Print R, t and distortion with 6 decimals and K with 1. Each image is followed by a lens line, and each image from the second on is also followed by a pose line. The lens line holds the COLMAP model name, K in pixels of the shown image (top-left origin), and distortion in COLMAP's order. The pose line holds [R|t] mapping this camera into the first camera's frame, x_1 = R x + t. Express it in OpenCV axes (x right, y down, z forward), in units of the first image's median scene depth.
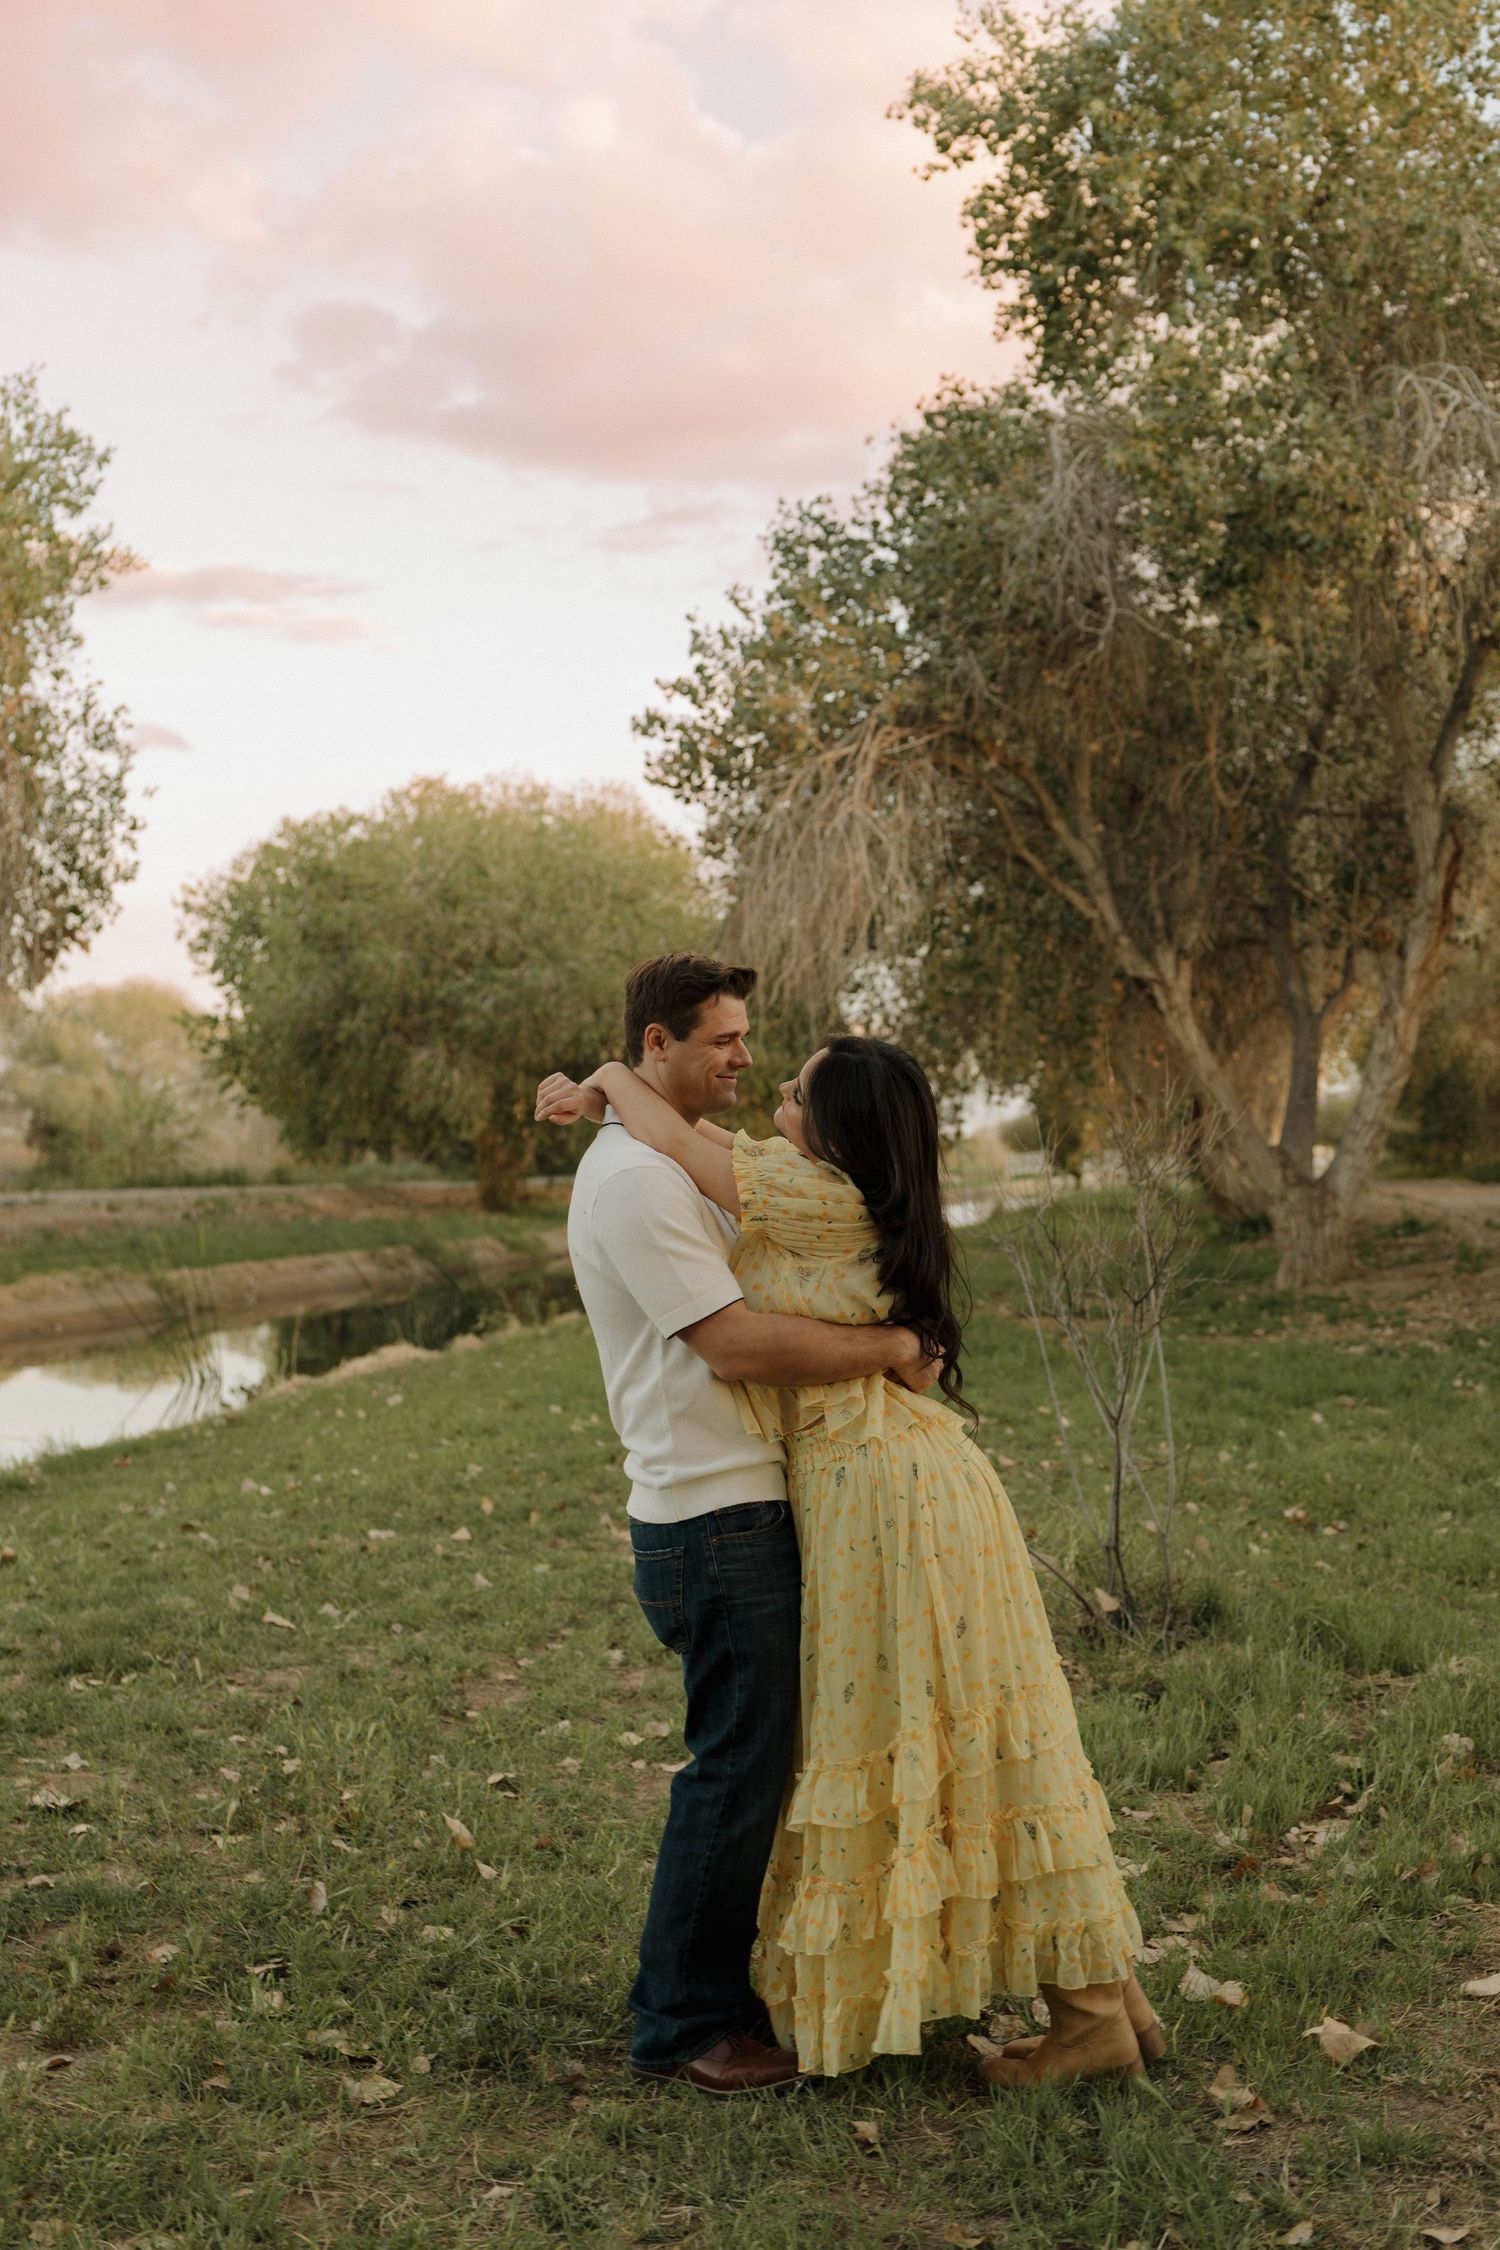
lens RADIAL K [[2499.6, 0, 739.9], [0, 2499.6, 1127.7], [0, 0, 1]] dist [0.038050, 0.000000]
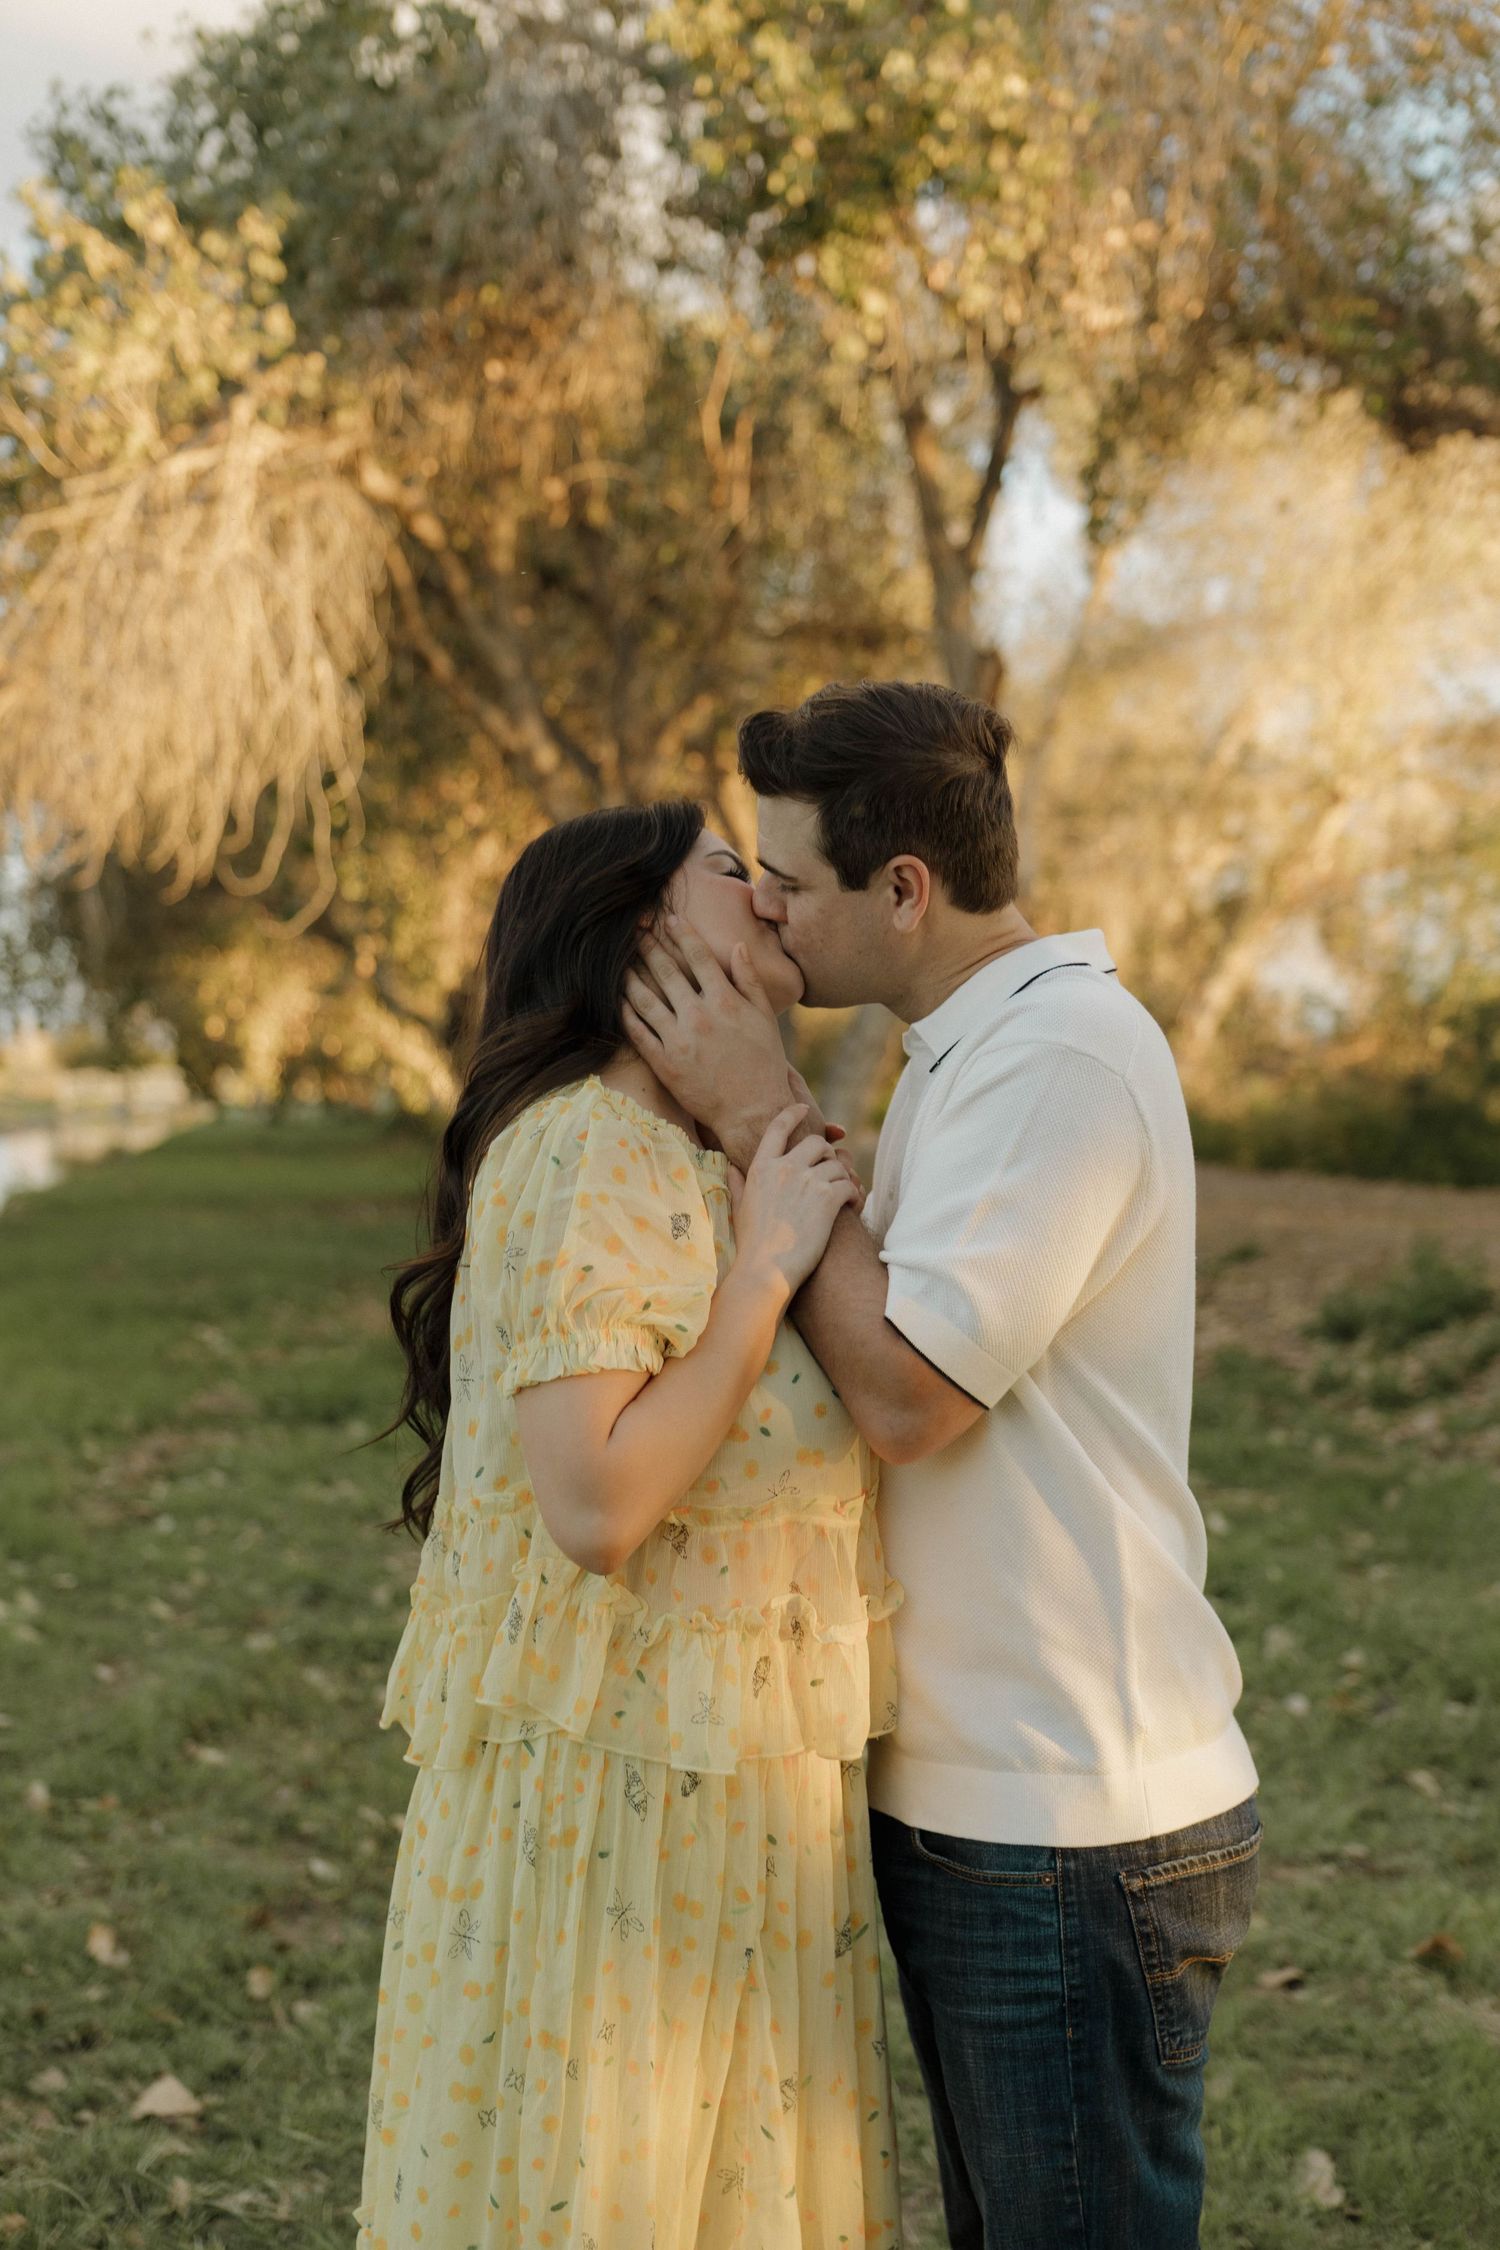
lens RADIAL K [[2796.0, 0, 755.2], [0, 2796.0, 1128.9], [0, 0, 1]] dist [0.000172, 0.000000]
pose [[0.933000, -0.003692, 0.359858, -0.074264], [-0.006848, 0.999584, 0.028011, 0.000533], [-0.359812, -0.028599, 0.932586, 0.240139]]
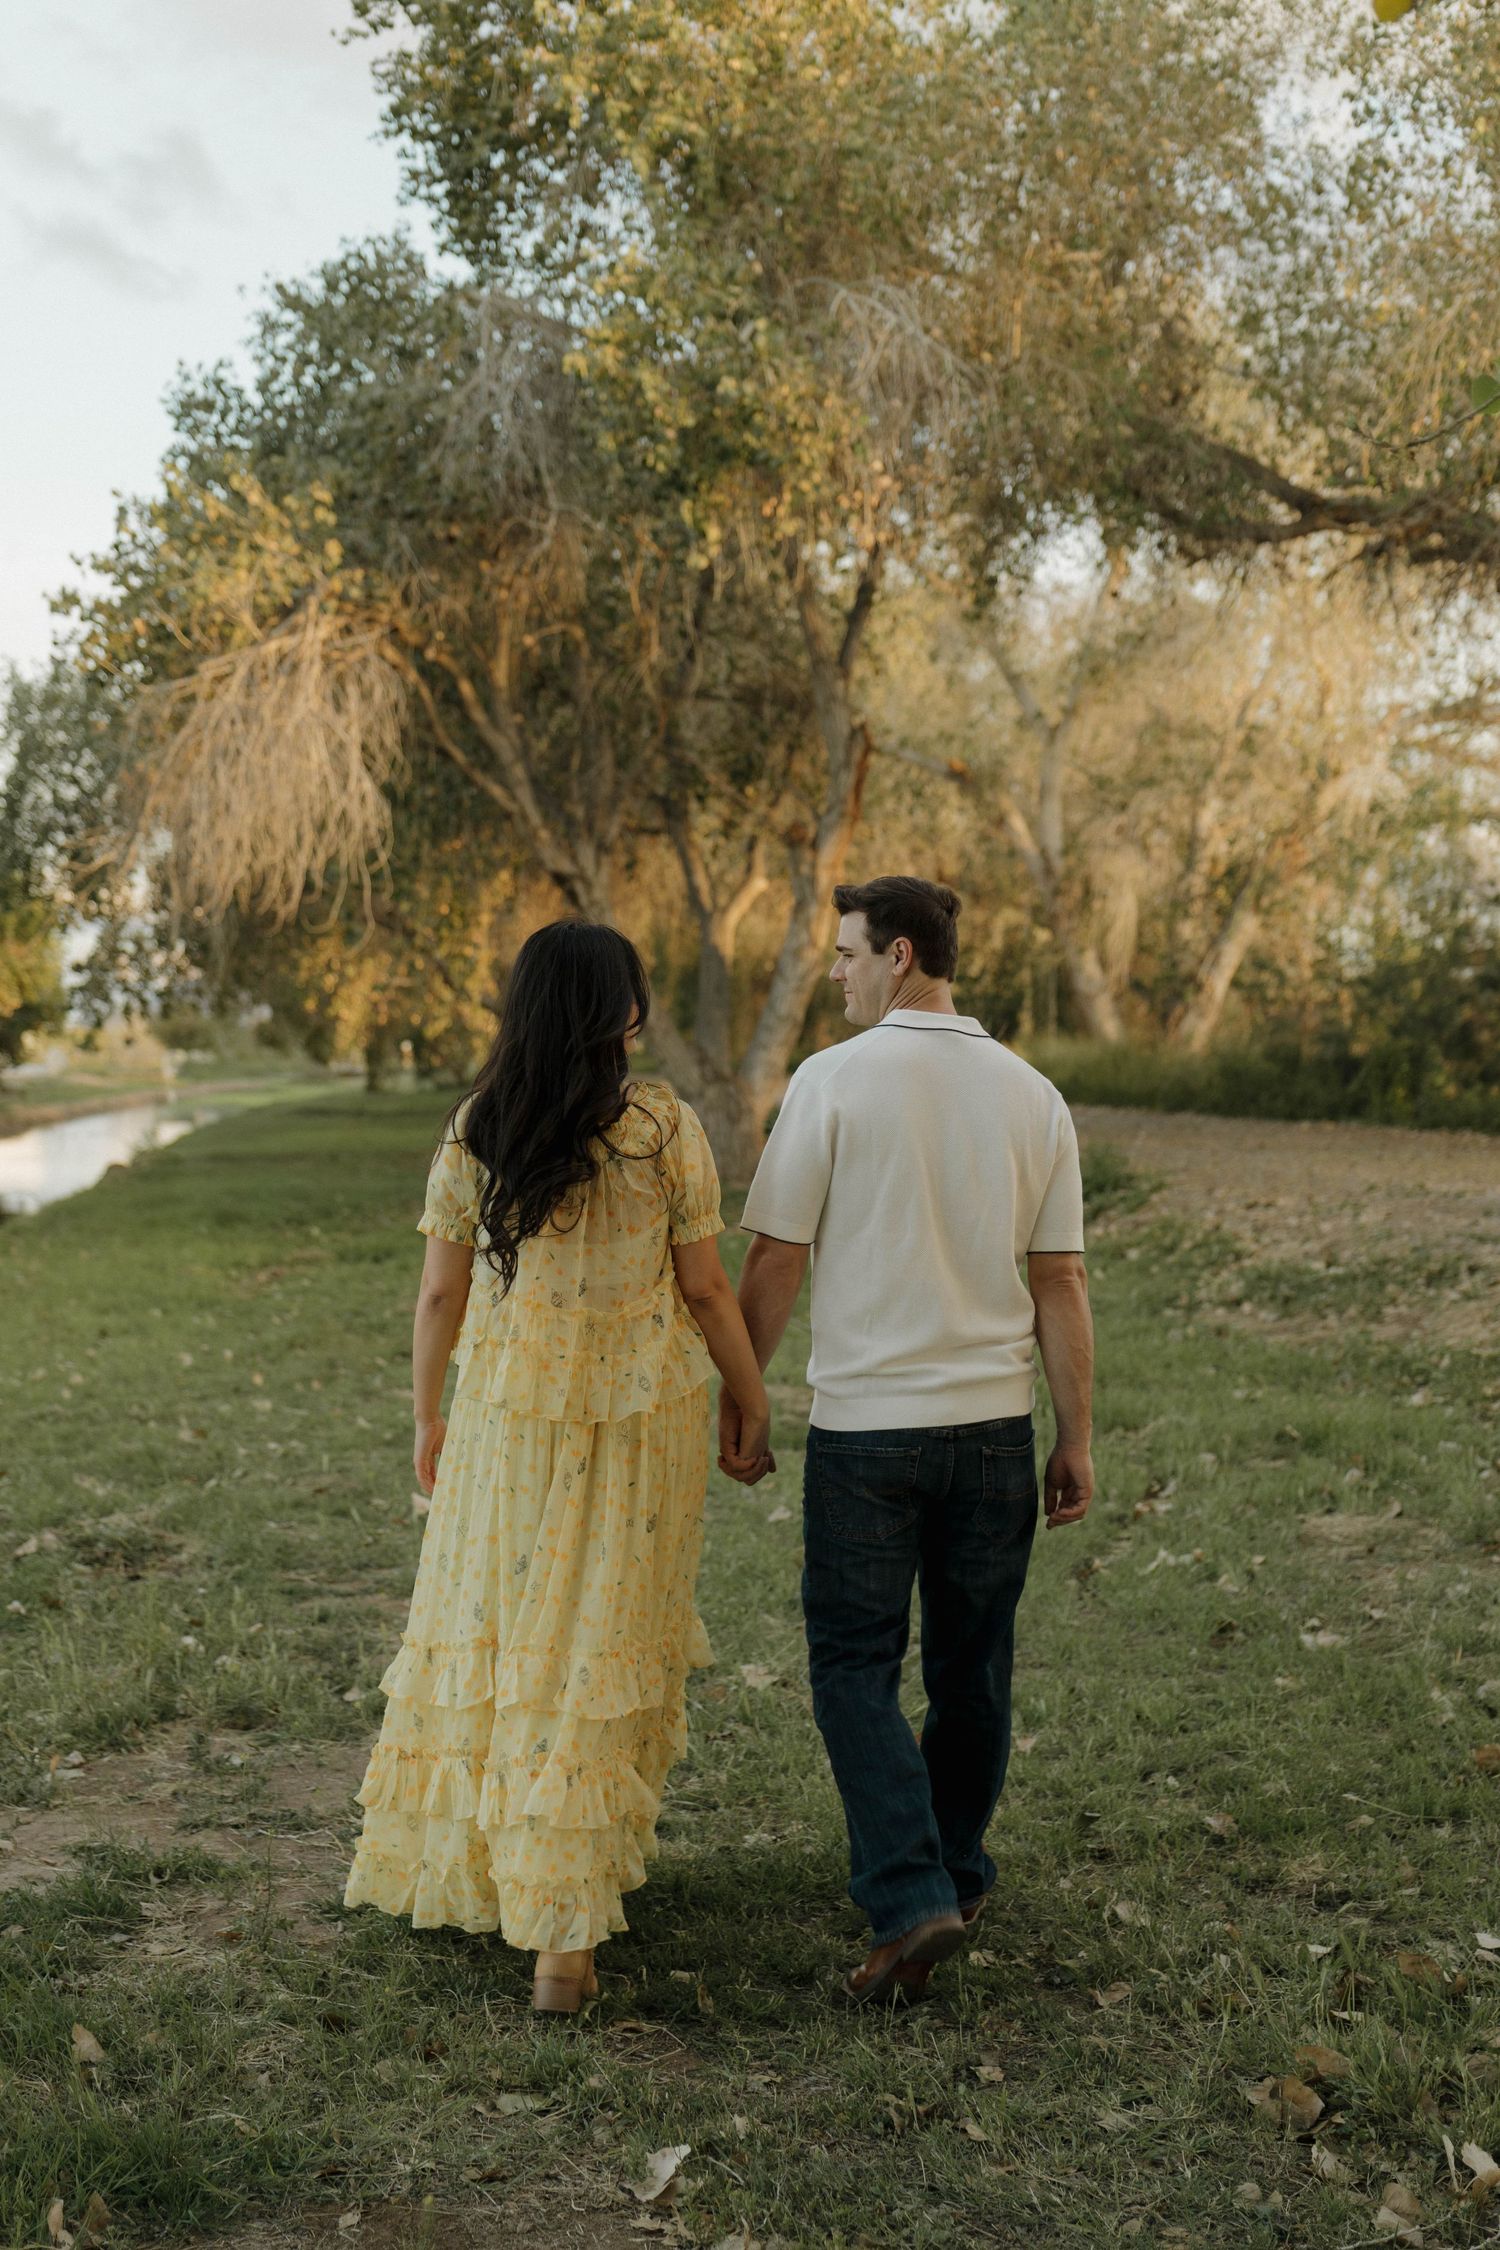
lens RADIAL K [[3075.3, 0, 721.9], [0, 3075.3, 1124.7], [0, 0, 1]] dist [0.013835, 0.000000]
pose [[0.953134, -0.023853, 0.301608, -0.141187], [0.012975, 0.999193, 0.038019, -0.005831], [-0.302271, -0.032324, 0.952674, -0.165927]]
